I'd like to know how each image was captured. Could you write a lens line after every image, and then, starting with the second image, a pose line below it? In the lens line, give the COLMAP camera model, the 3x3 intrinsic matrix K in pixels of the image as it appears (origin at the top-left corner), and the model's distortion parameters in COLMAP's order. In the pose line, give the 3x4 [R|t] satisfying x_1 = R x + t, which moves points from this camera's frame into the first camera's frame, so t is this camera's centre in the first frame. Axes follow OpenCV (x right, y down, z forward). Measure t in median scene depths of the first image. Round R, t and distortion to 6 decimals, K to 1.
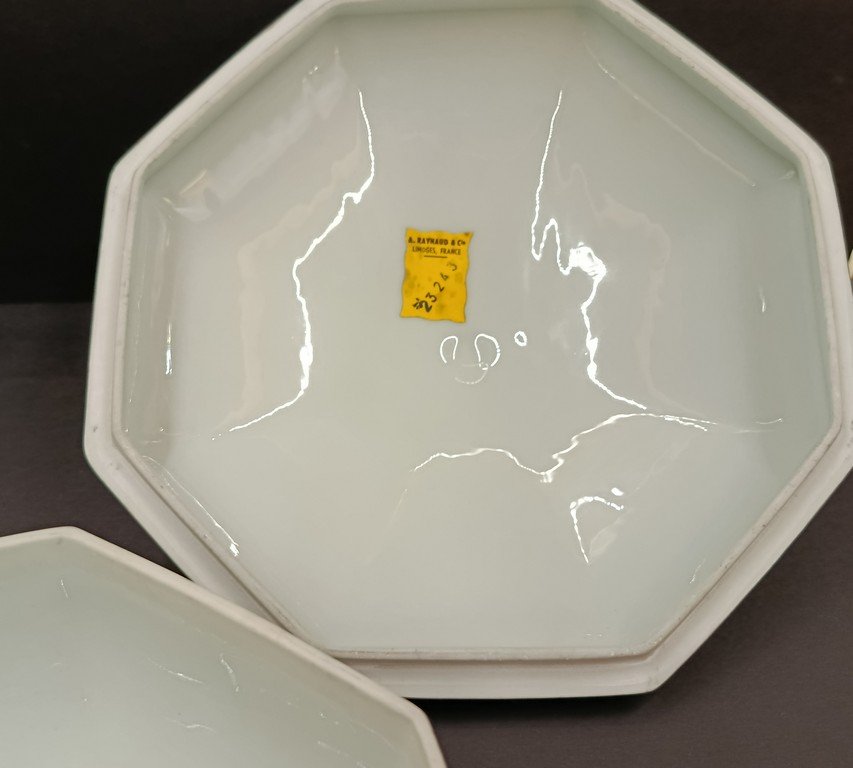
lens RADIAL K [[826.2, 0, 427.7], [0, 826.2, 384.9], [0, 0, 1]] dist [0.009585, 0.000000]
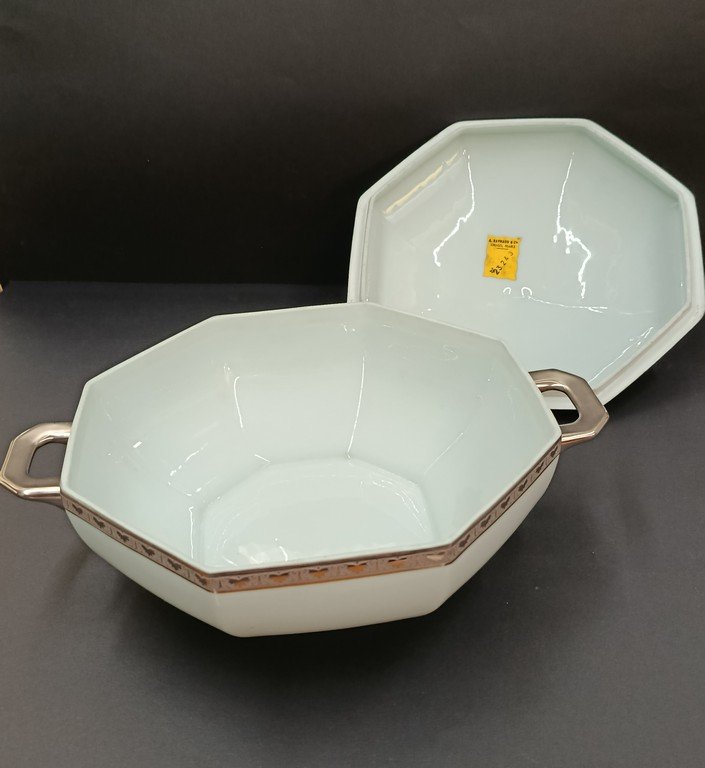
lens RADIAL K [[766.5, 0, 351.5], [0, 766.5, 383.6], [0, 0, 1]] dist [0.012086, 0.000000]
pose [[0.989172, 0.054994, -0.136070, -0.082017], [-0.076249, 0.984762, -0.156302, 0.491930], [0.125401, 0.164985, 0.978292, -0.828726]]
